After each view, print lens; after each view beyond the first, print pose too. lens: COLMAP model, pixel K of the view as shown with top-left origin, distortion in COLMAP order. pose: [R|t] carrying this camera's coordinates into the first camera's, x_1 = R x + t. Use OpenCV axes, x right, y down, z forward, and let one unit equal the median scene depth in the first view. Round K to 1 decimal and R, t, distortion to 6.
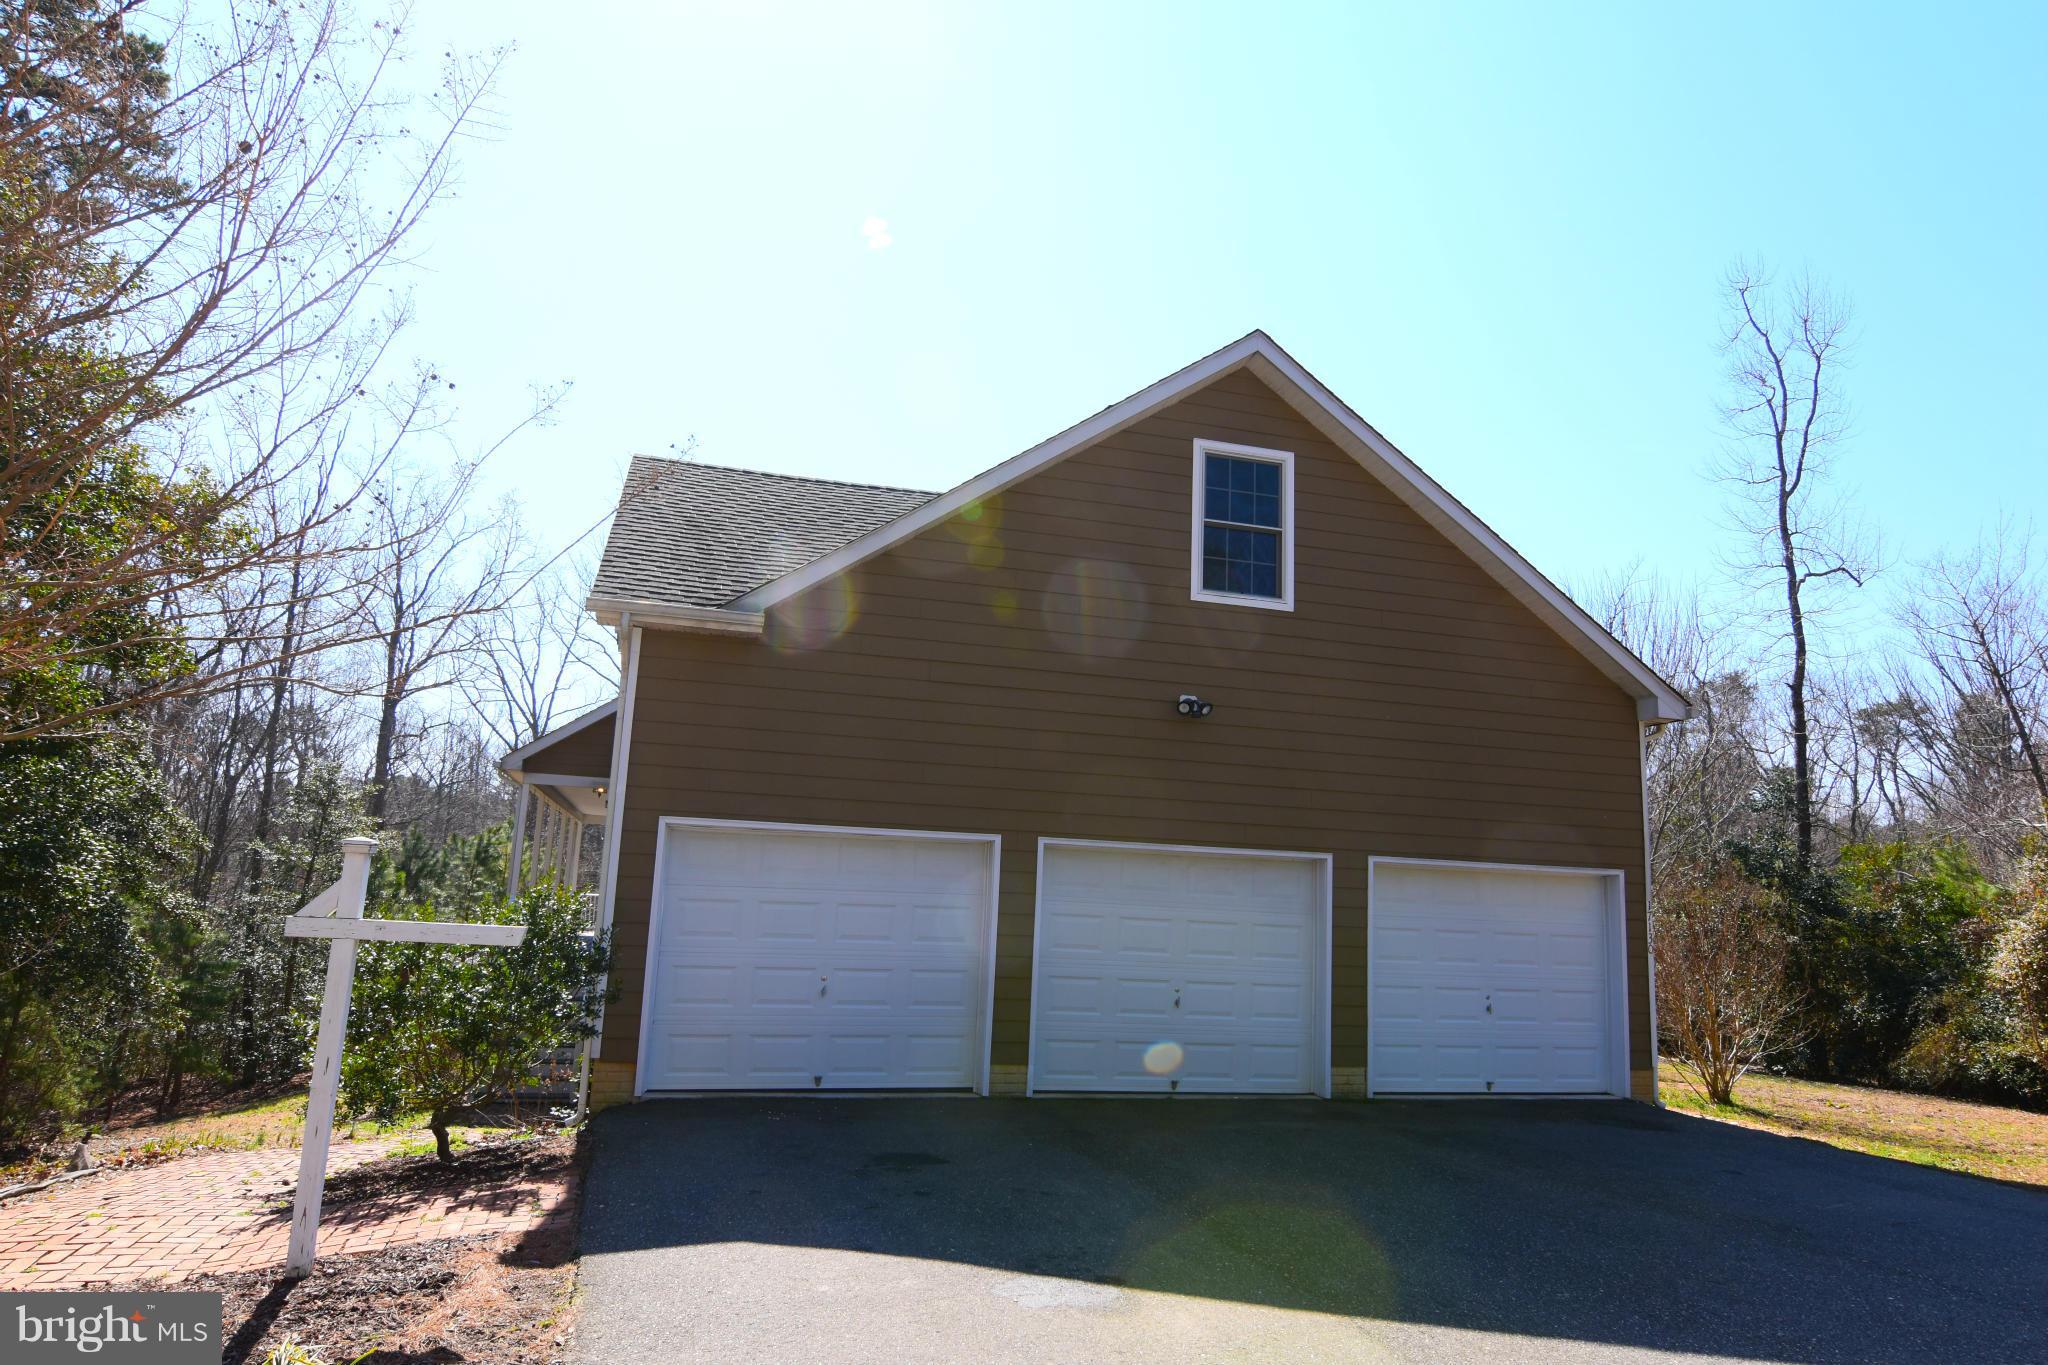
lens RADIAL K [[998.1, 0, 1021.9], [0, 998.1, 683.7], [0, 0, 1]] dist [-0.016292, -0.002886]
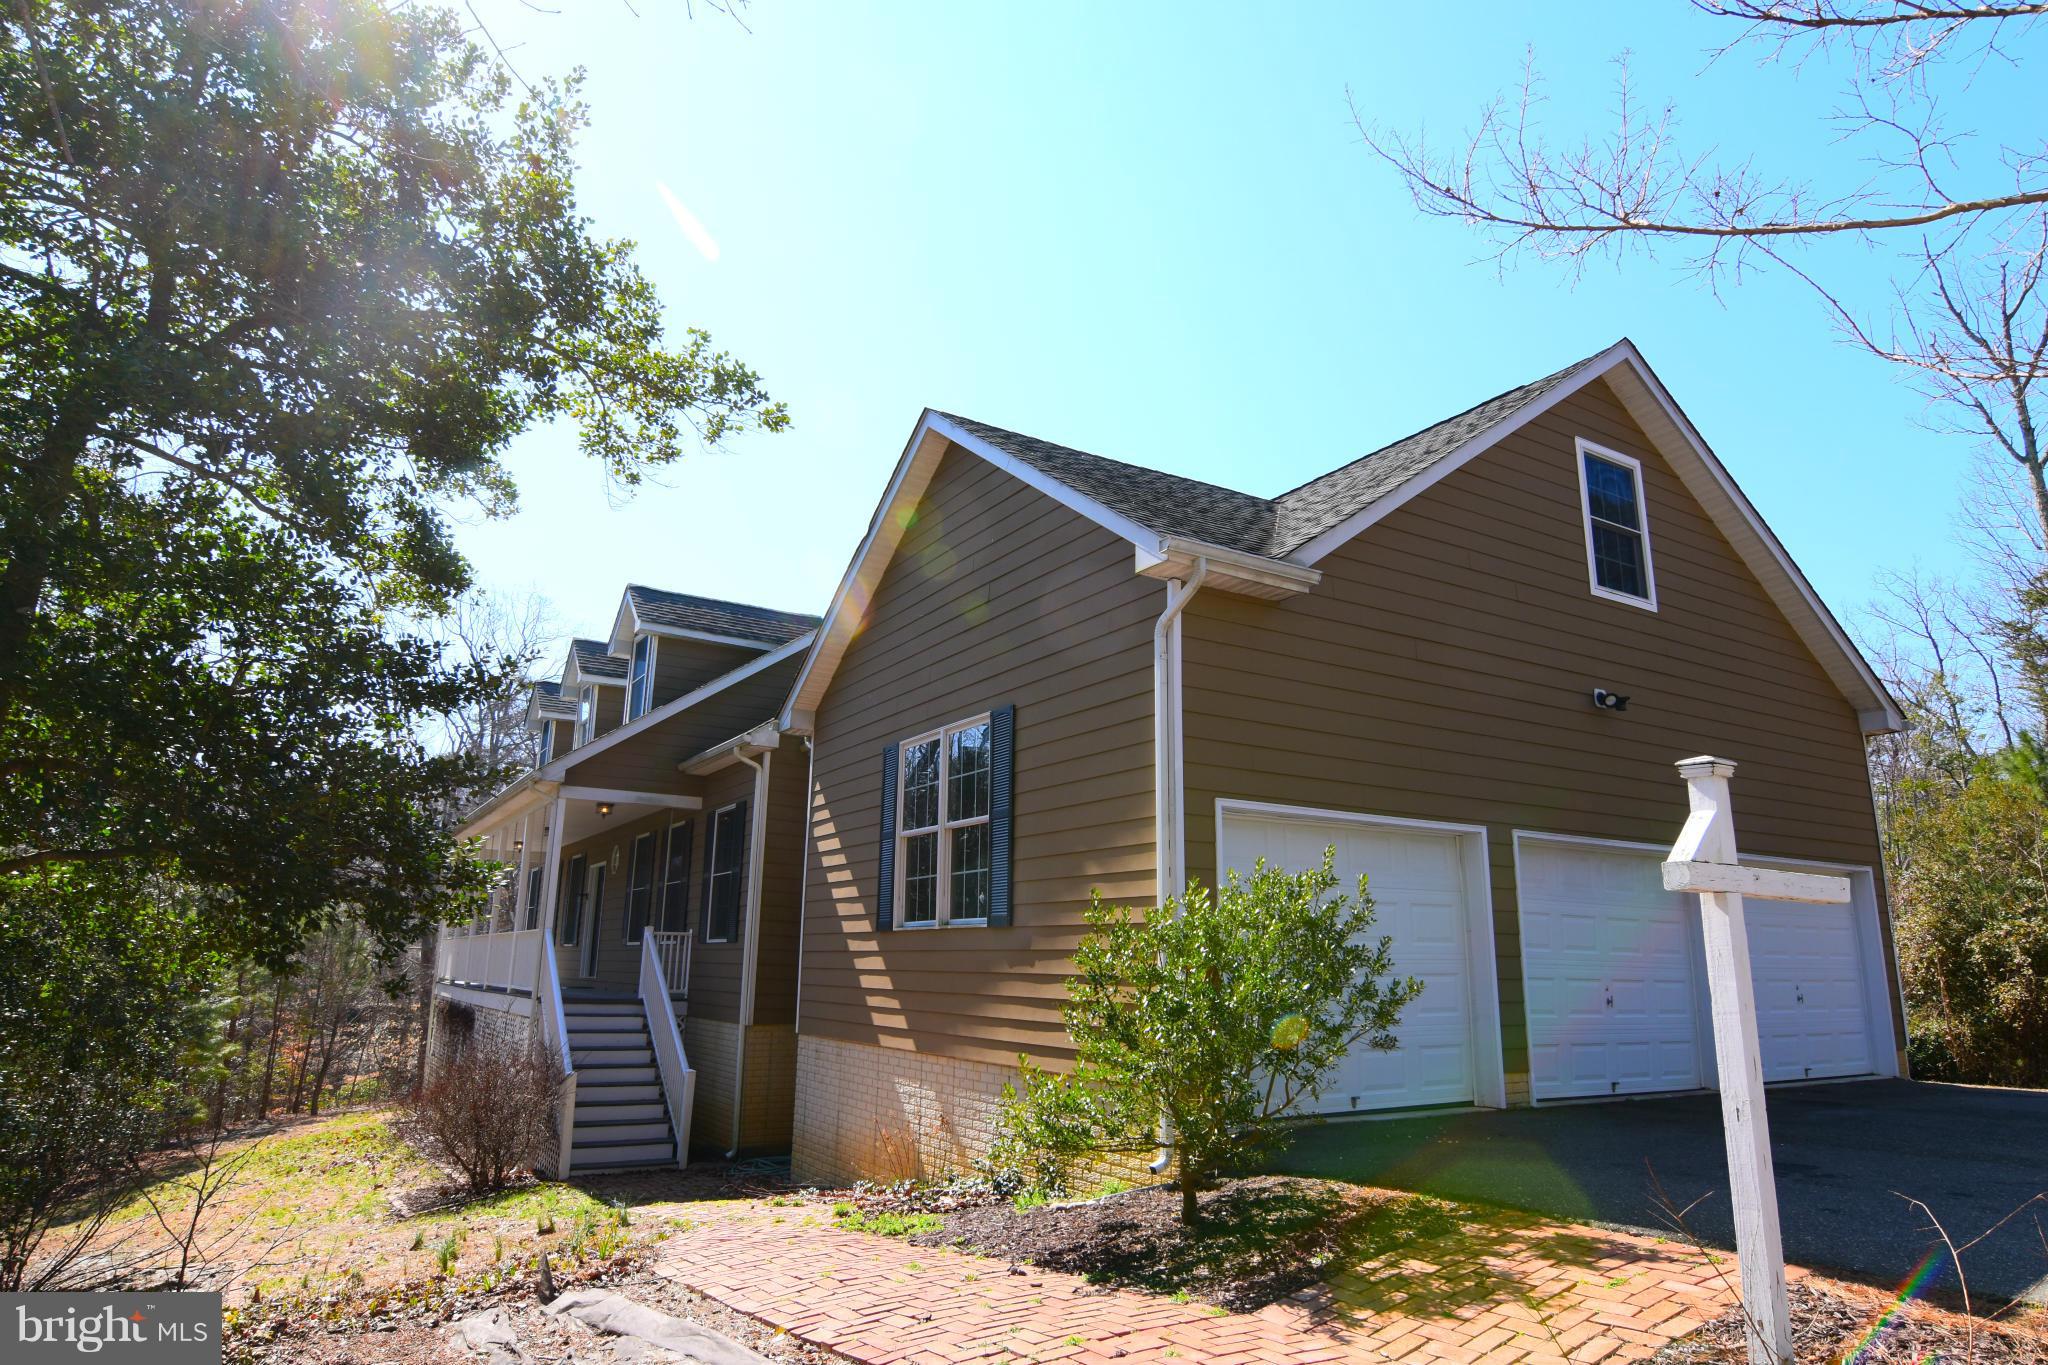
lens RADIAL K [[998.1, 0, 1024.3], [0, 998.1, 683.1], [0, 0, 1]] dist [-0.016292, -0.002886]
pose [[0.971356, 0.034367, 0.235130, -0.593461], [-0.023943, 0.998606, -0.047044, 0.062820], [-0.236419, 0.040067, 0.970825, 0.168827]]
